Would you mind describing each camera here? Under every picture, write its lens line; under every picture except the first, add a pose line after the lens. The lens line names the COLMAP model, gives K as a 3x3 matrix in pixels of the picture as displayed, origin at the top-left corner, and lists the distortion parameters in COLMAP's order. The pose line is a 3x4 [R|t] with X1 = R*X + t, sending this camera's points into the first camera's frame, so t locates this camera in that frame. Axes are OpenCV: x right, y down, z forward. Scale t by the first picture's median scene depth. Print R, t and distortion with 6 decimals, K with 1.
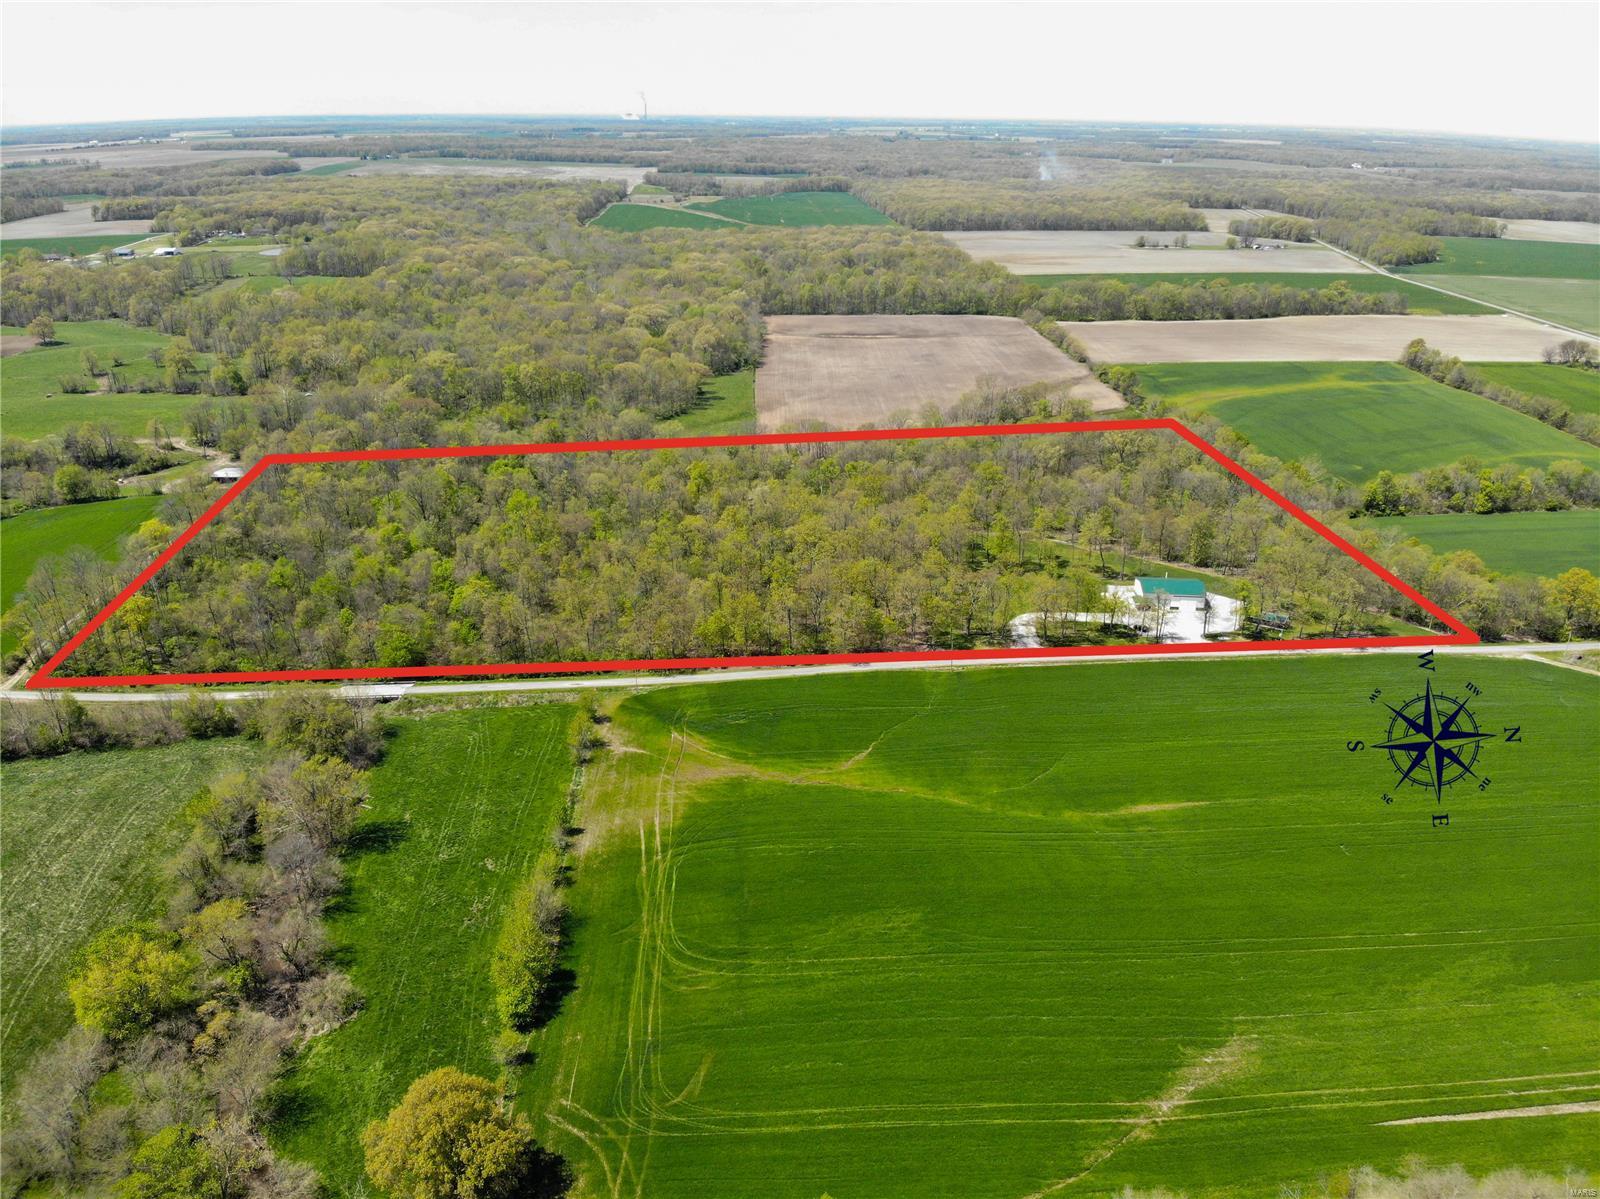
lens RADIAL K [[1178.7, 0, 798.3], [0, 1178.7, 595.0], [0, 0, 1]] dist [0.038859, -0.138580]
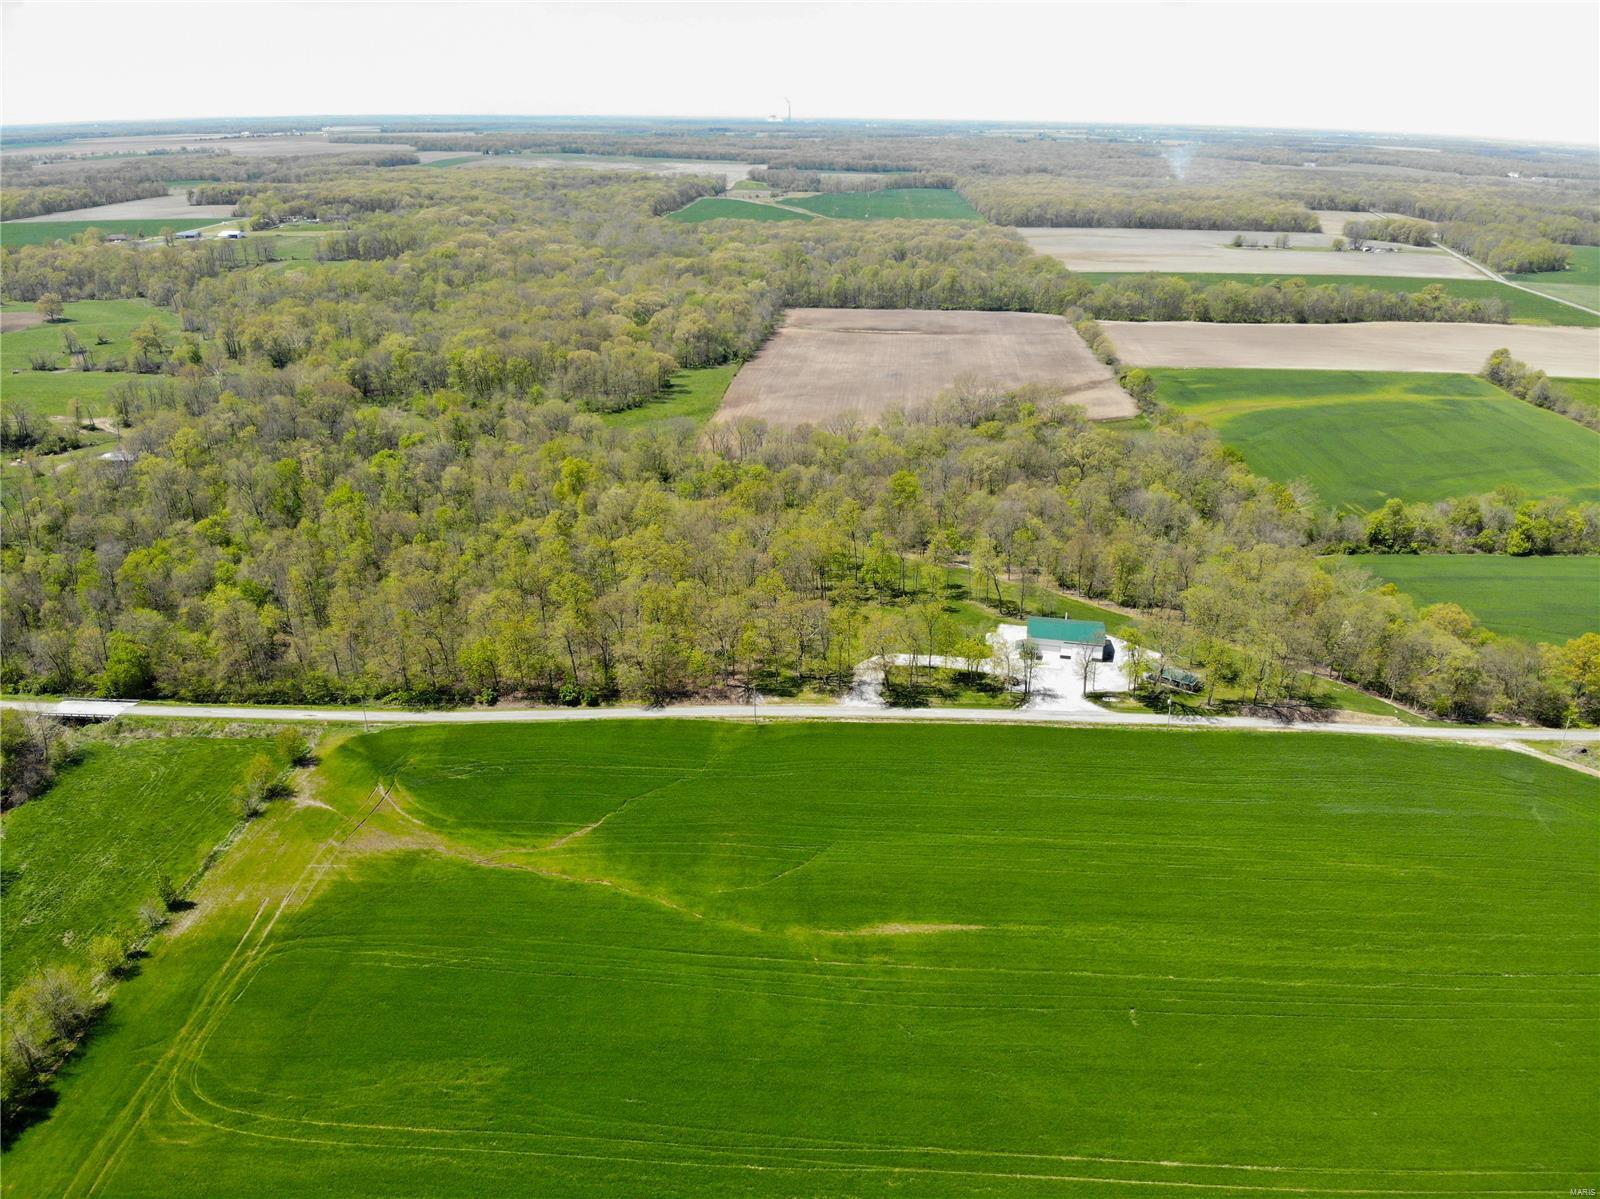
lens RADIAL K [[1178.7, 0, 804.7], [0, 1178.7, 600.6], [0, 0, 1]] dist [0.038859, -0.138580]
pose [[0.993673, 0.045925, -0.102491, 0.173935], [-0.045767, 0.998945, 0.003887, -0.018230], [0.102561, 0.000828, 0.994726, 0.135373]]
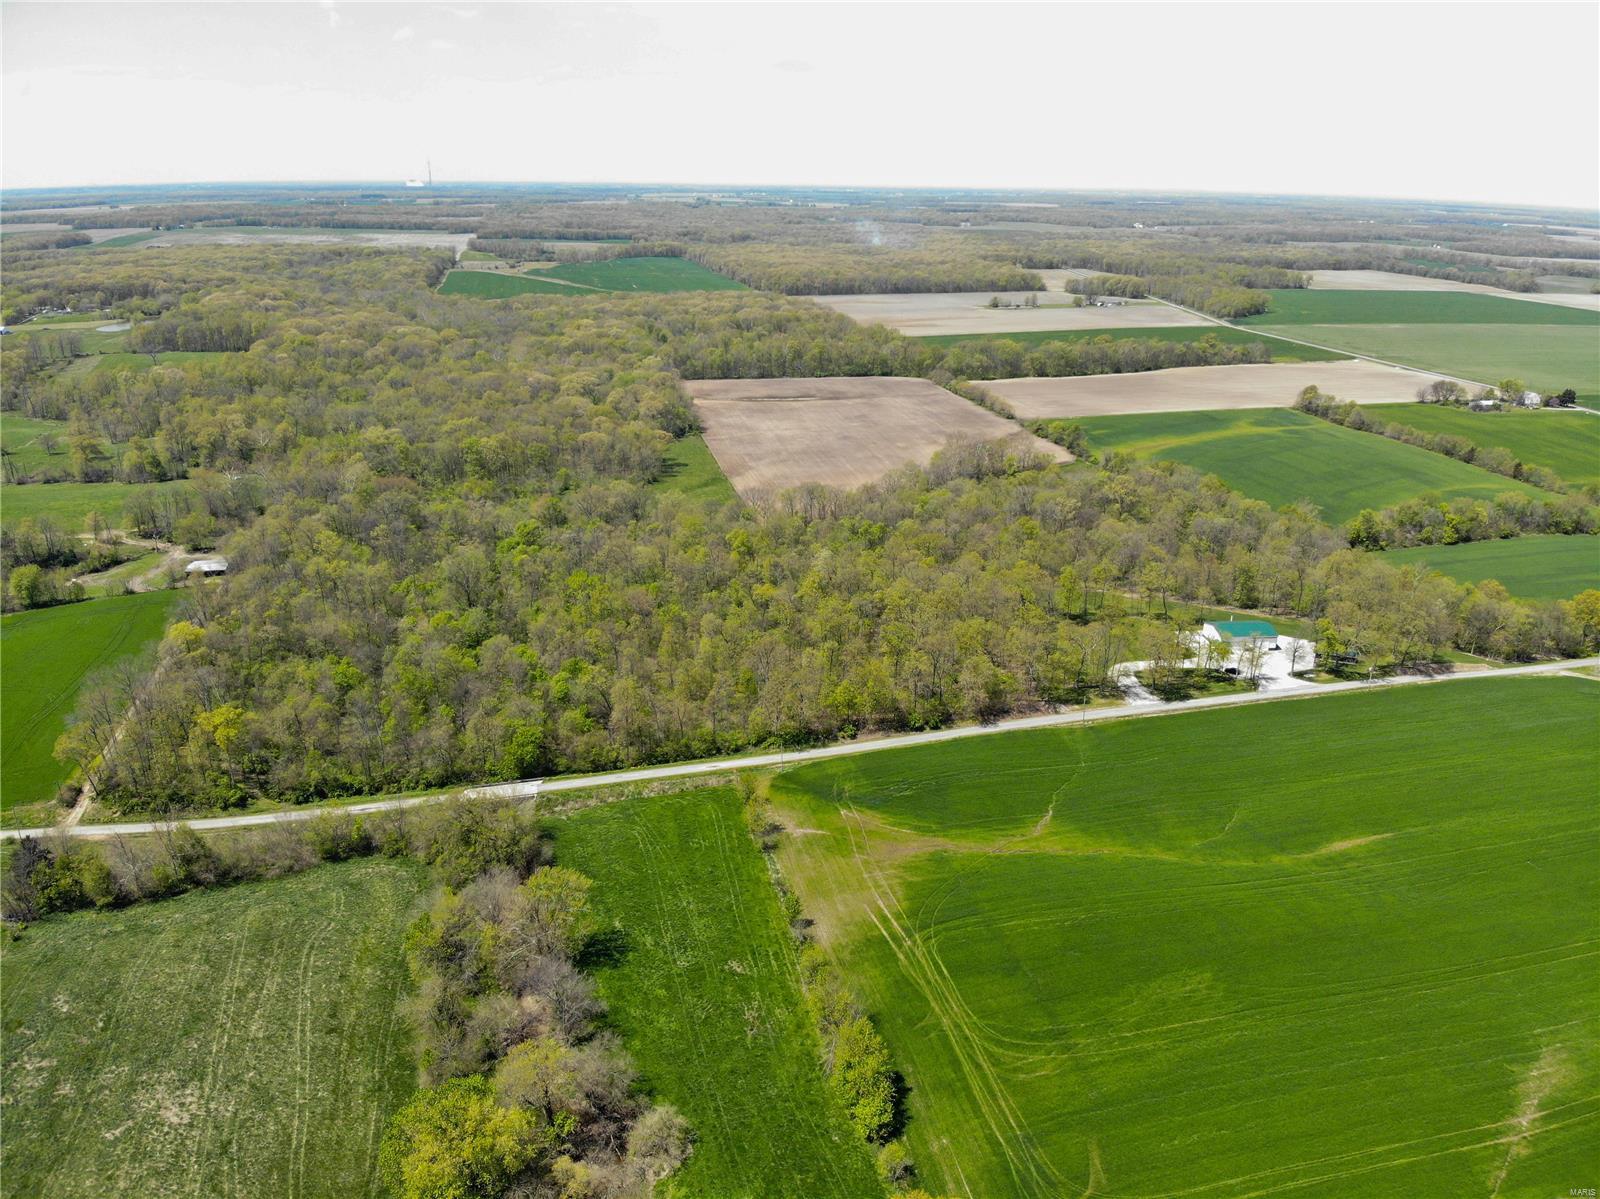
lens RADIAL K [[1178.7, 0, 794.2], [0, 1178.7, 593.3], [0, 0, 1]] dist [0.038859, -0.138580]
pose [[0.985778, -0.054516, 0.158967, -0.189095], [0.062477, 0.997008, -0.045514, -0.012810], [-0.156010, 0.054798, 0.986234, 0.026149]]
